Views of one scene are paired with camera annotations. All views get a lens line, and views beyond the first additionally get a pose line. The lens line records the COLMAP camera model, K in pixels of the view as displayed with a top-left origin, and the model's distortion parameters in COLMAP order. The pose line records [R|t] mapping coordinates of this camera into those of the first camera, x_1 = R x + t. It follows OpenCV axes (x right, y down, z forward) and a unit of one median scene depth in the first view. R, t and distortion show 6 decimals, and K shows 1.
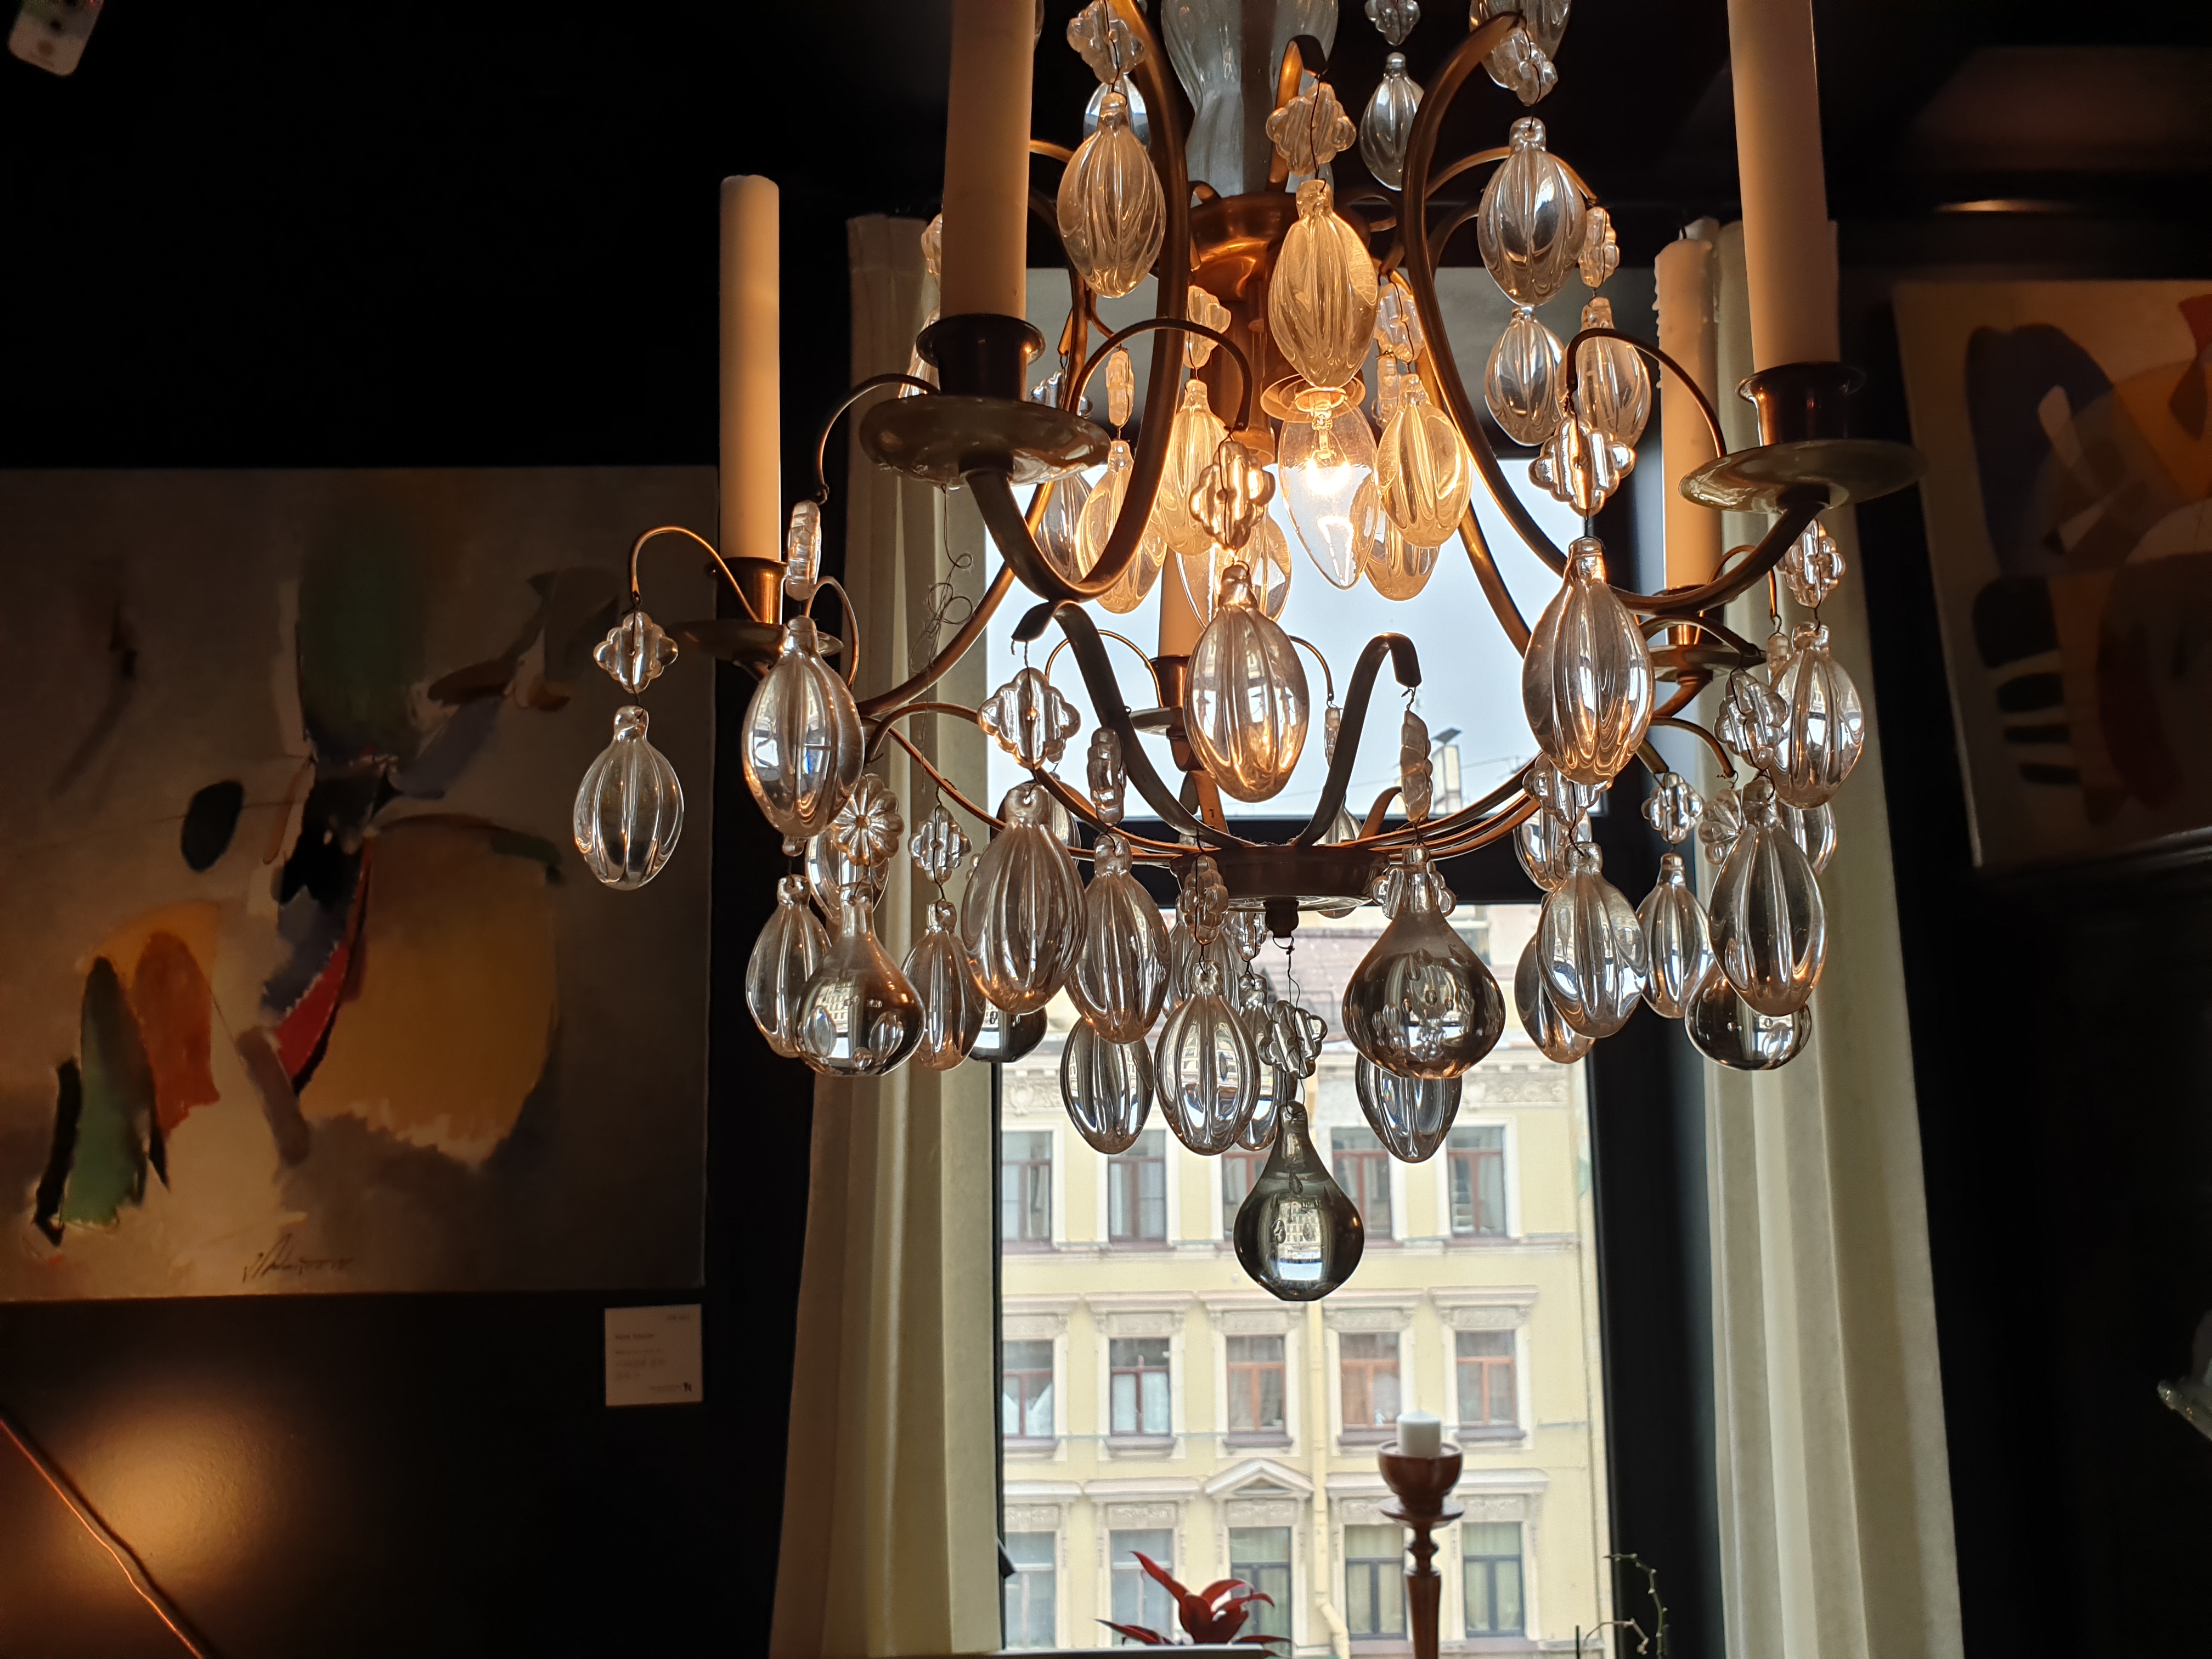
lens RADIAL K [[1672.7, 0, 1106.0], [0, 1672.7, 829.5], [0, 0, 1]] dist [0.296066, -0.000587]
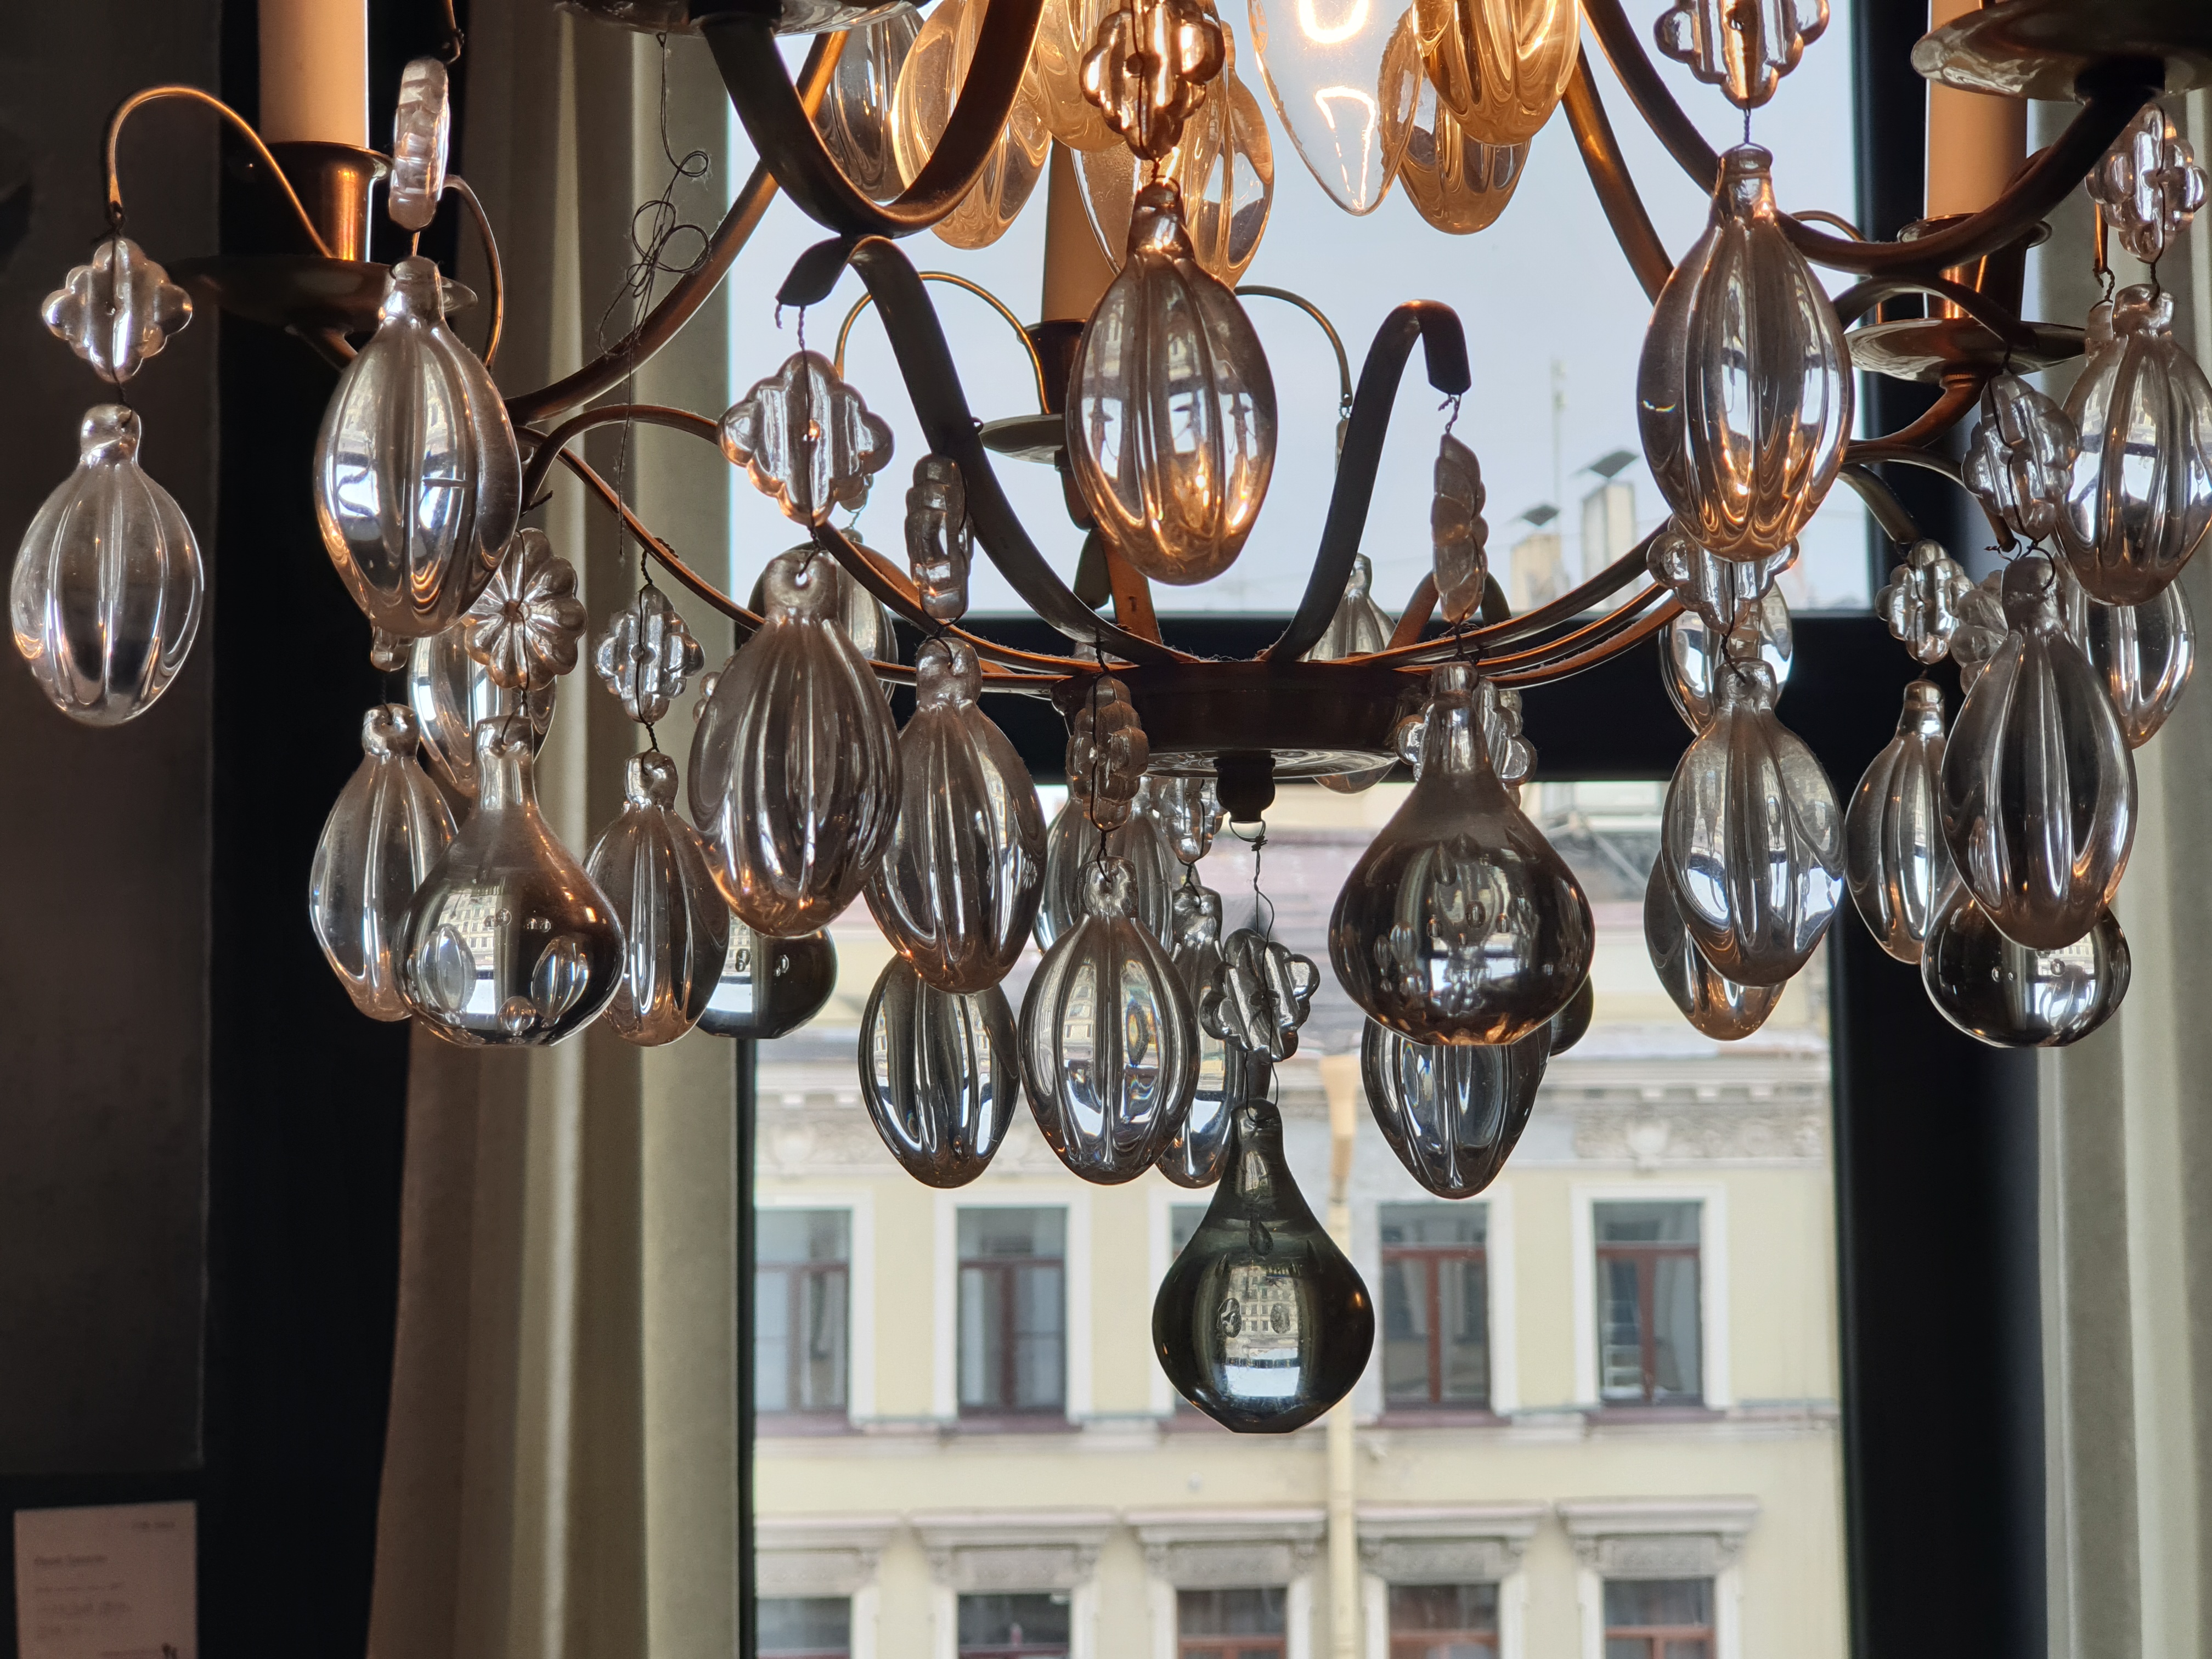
lens RADIAL K [[3381.6, 0, 1103.6], [0, 3381.6, 794.4], [0, 0, 1]] dist [0.147911, 0.125309]
pose [[0.999146, 0.008010, 0.040547, 0.009266], [-0.009870, 0.998899, 0.045870, 0.002250], [-0.040135, -0.046231, 0.998124, -0.162879]]
